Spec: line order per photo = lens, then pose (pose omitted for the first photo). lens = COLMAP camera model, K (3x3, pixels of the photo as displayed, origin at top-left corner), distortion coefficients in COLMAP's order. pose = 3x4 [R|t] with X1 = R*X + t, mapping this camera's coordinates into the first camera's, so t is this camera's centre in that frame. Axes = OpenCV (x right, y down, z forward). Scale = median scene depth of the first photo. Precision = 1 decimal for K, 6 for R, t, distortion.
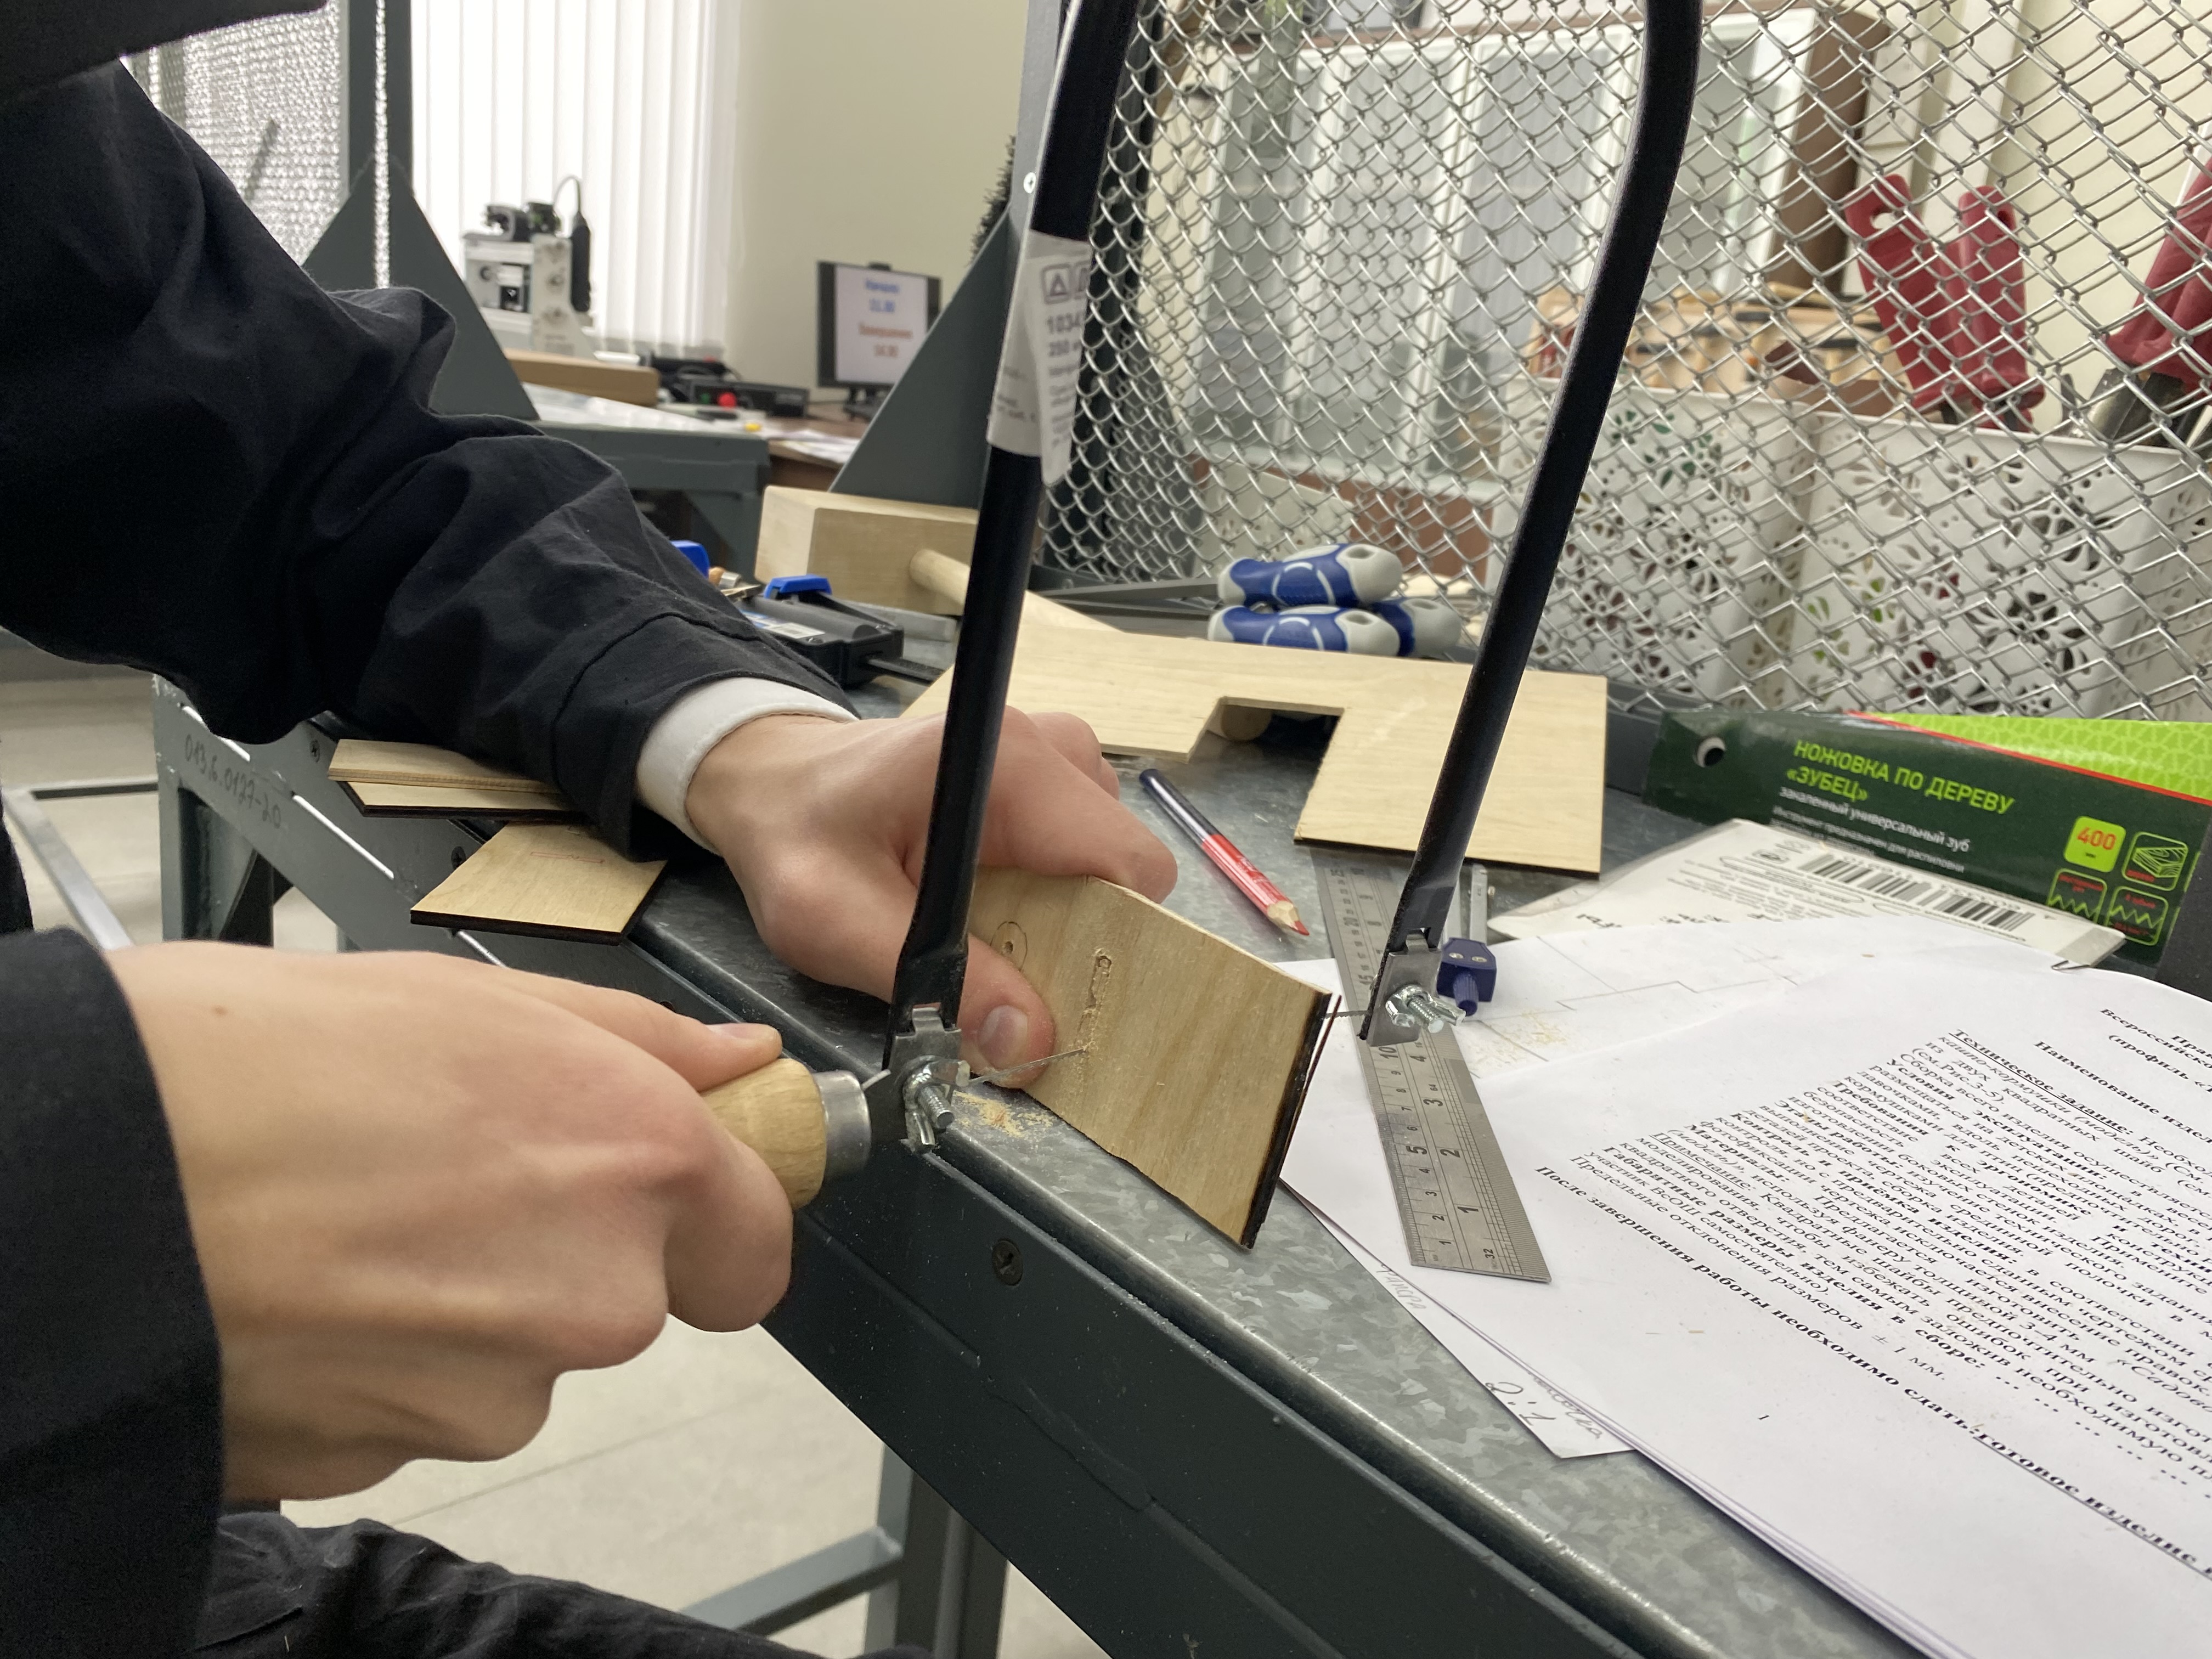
lens RADIAL K [[1684.3, 0, 1102.3], [0, 1684.3, 825.8], [0, 0, 1]] dist [-0.003222, 0.009847]
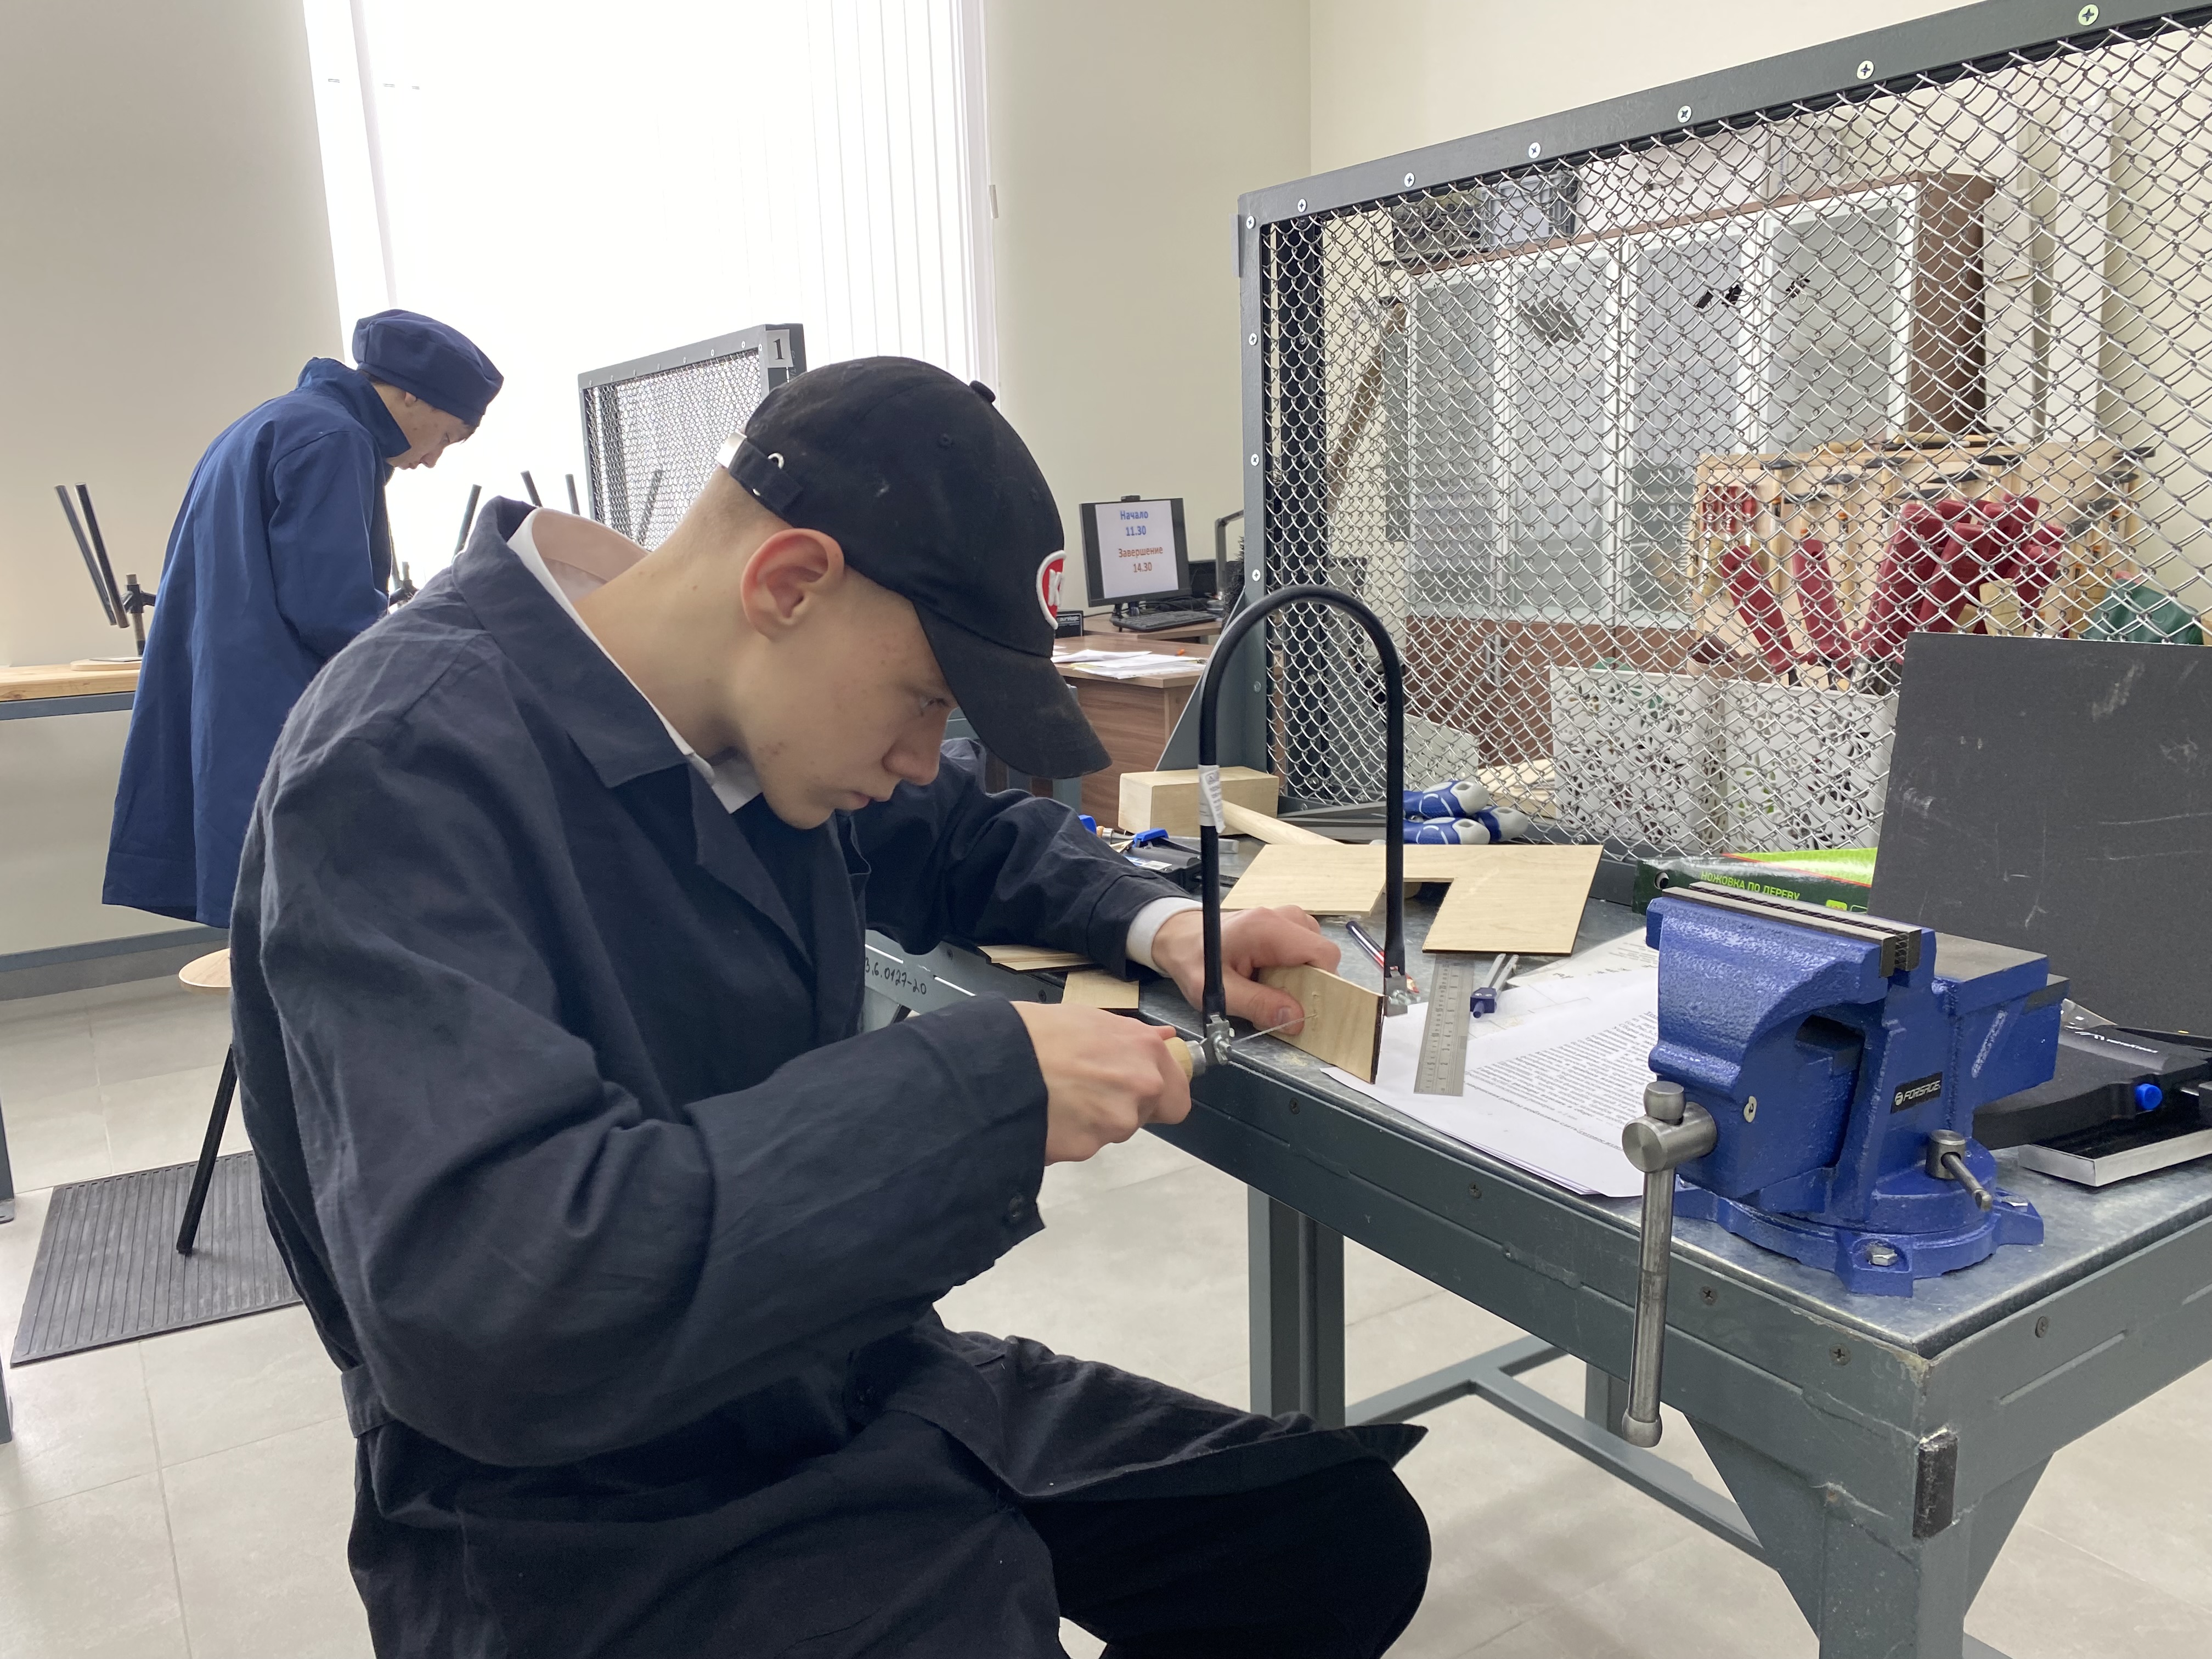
lens RADIAL K [[1684.3, 0, 1101.3], [0, 1684.3, 833.0], [0, 0, 1]] dist [-0.003222, 0.009847]
pose [[0.982257, -0.100336, -0.158442, 0.055654], [0.086581, 0.992037, -0.091472, 0.015097], [0.166358, 0.076131, 0.983122, -0.807334]]
